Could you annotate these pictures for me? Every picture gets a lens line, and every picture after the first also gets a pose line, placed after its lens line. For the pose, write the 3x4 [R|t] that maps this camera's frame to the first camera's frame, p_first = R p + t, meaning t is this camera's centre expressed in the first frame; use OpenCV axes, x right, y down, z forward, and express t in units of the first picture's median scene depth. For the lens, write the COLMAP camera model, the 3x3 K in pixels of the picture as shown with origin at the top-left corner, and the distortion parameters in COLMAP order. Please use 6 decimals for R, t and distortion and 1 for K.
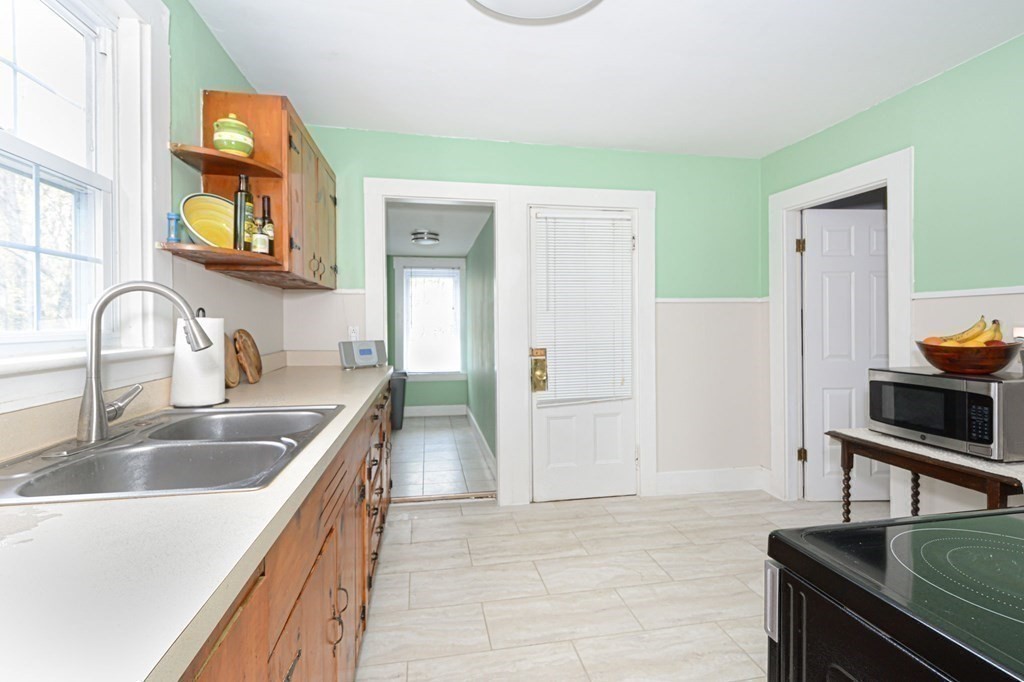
lens RADIAL K [[457.3, 0, 508.1], [0, 457.3, 331.3], [0, 0, 1]] dist [0.005451, -0.001642]
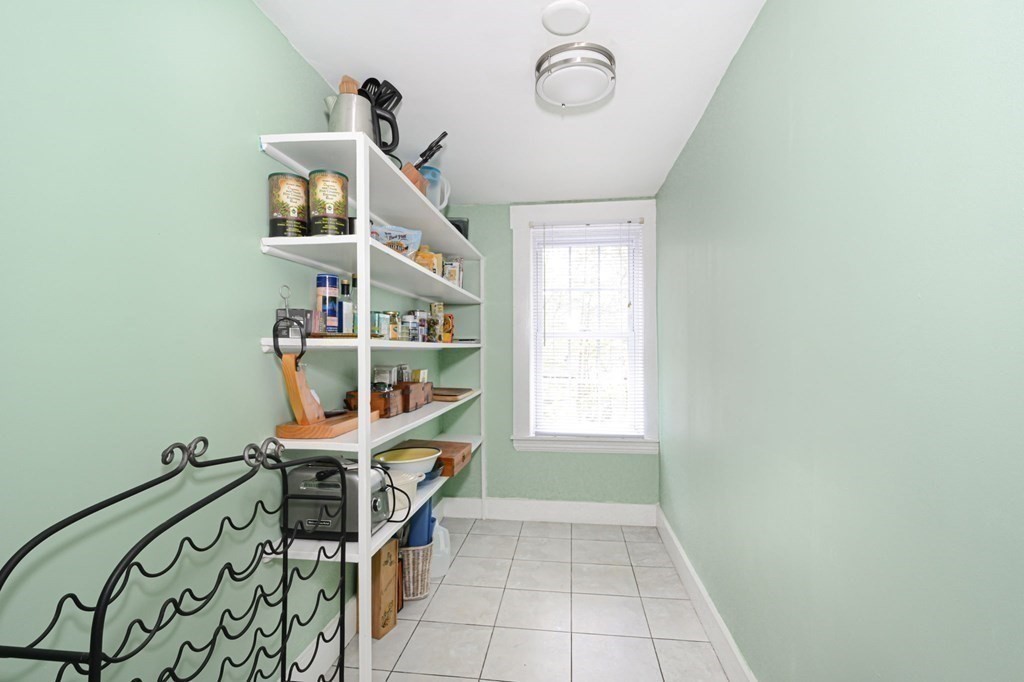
lens RADIAL K [[457.3, 0, 510.7], [0, 457.3, 343.2], [0, 0, 1]] dist [0.005451, -0.001642]
pose [[0.954486, -0.002791, -0.298242, -0.095534], [-0.002500, 0.999846, -0.017357, 0.000098], [0.298244, 0.017313, 0.954332, 0.500787]]
